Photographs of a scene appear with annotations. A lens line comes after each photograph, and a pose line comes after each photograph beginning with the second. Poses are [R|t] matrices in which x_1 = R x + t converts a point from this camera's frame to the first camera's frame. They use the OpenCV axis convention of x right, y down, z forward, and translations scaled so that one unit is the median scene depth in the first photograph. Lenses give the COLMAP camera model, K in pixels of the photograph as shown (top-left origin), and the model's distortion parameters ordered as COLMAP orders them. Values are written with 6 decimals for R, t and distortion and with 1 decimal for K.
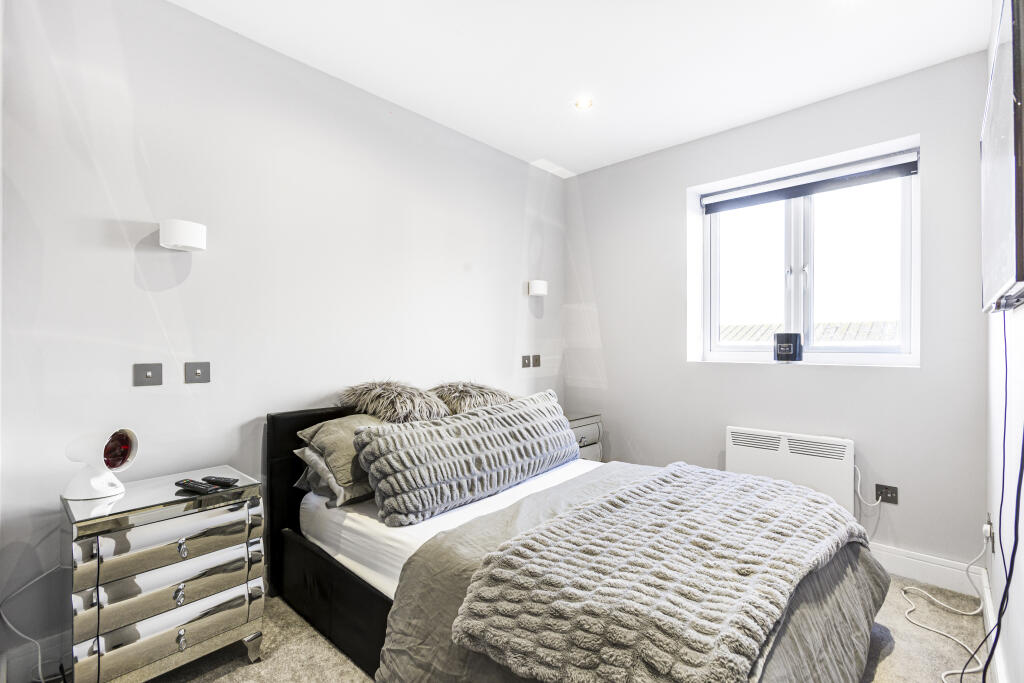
lens RADIAL K [[460.9, 0, 518.1], [0, 460.9, 347.9], [0, 0, 1]] dist [-0.001325, -0.000112]
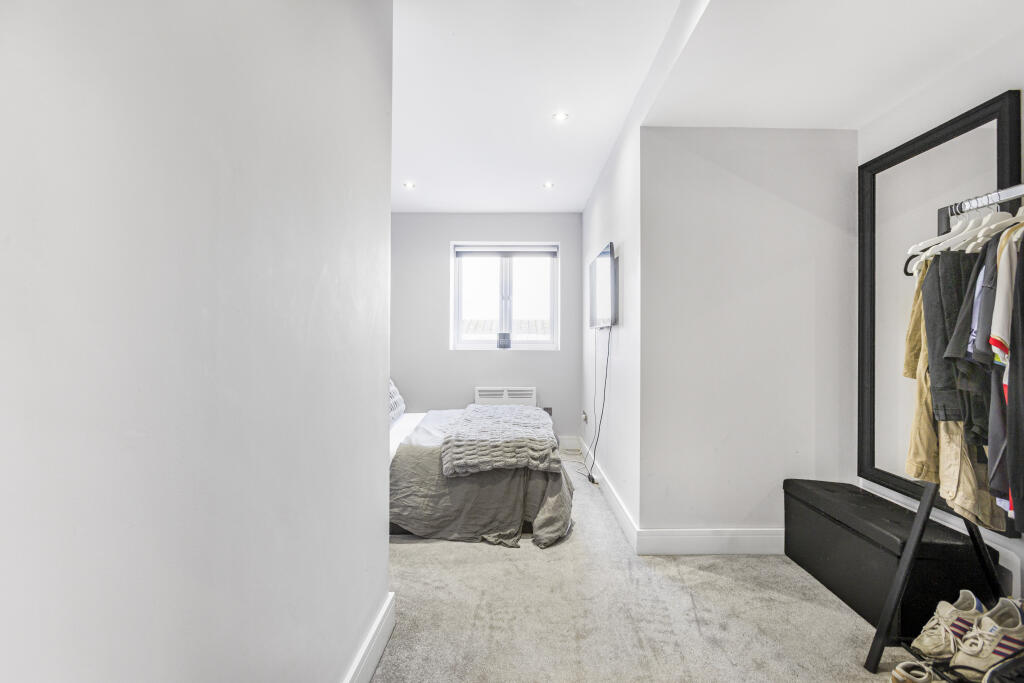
lens RADIAL K [[460.9, 0, 518.1], [0, 460.9, 347.9], [0, 0, 1]] dist [-0.001325, -0.000112]
pose [[0.738663, -0.014306, 0.673924, -0.598789], [0.005128, 0.999865, 0.015604, -0.001854], [-0.674056, -0.008070, 0.738636, -0.378152]]
